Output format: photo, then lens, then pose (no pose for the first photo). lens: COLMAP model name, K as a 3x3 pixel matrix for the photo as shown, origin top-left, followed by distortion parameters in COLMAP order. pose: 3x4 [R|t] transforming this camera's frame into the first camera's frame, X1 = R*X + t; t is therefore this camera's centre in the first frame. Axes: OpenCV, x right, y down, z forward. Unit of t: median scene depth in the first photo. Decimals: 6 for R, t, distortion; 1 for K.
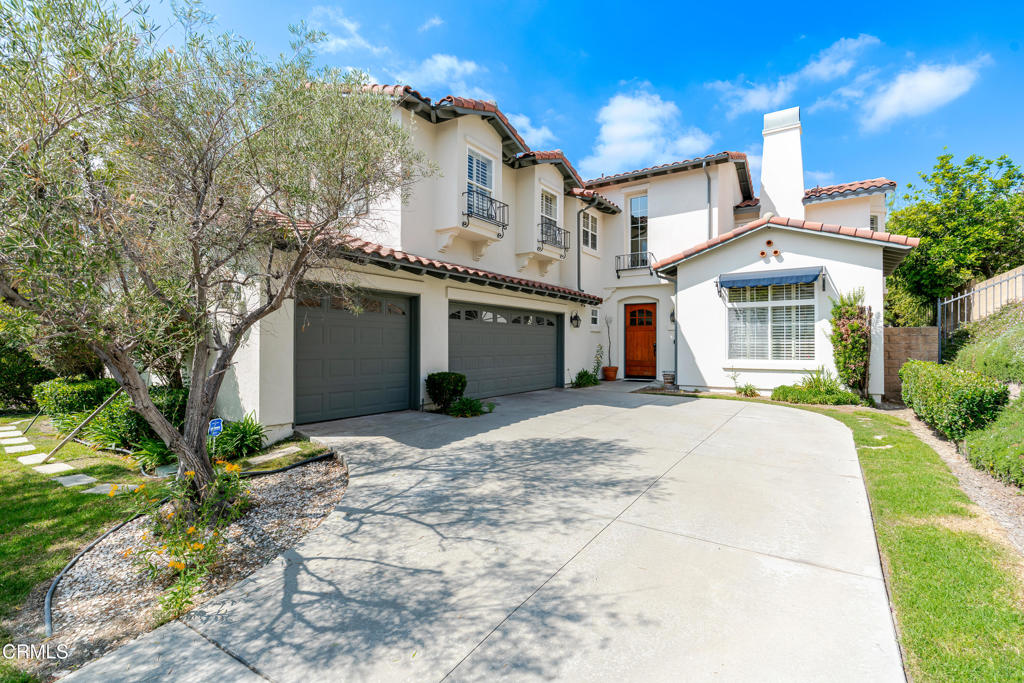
lens RADIAL K [[469.8, 0, 512.0], [0, 469.8, 343.6], [0, 0, 1]] dist [-0.008346, 0.000185]
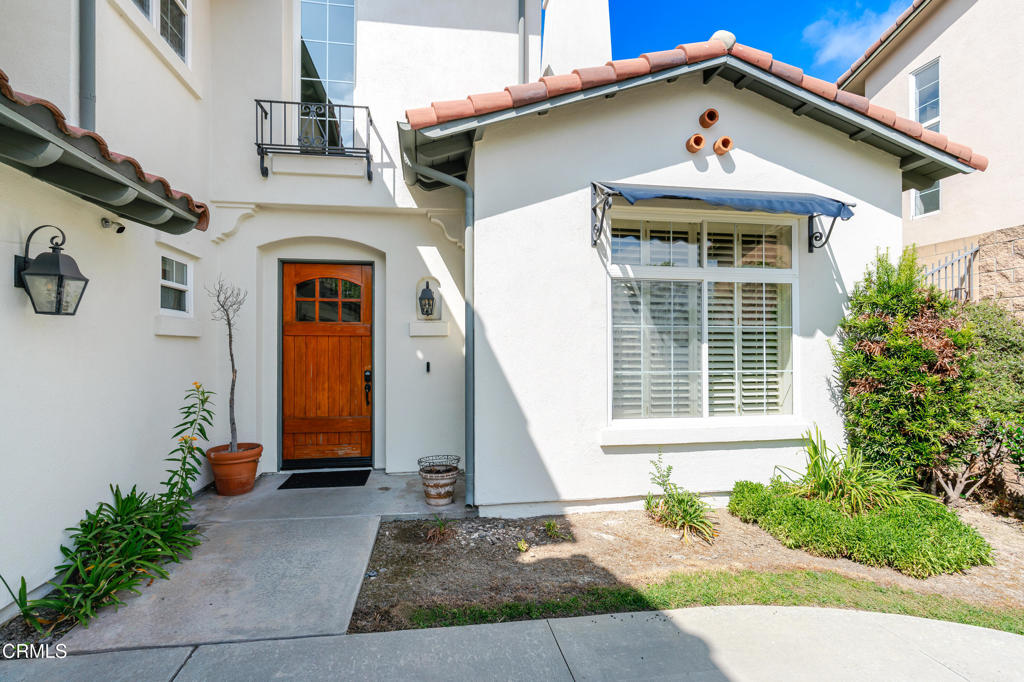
lens RADIAL K [[469.8, 0, 510.0], [0, 469.8, 349.1], [0, 0, 1]] dist [-0.008346, 0.000185]
pose [[0.717941, -0.000775, 0.696104, 0.130444], [0.000984, 1.000000, 0.000099, -0.018356], [-0.696103, 0.000613, 0.717941, 0.686145]]
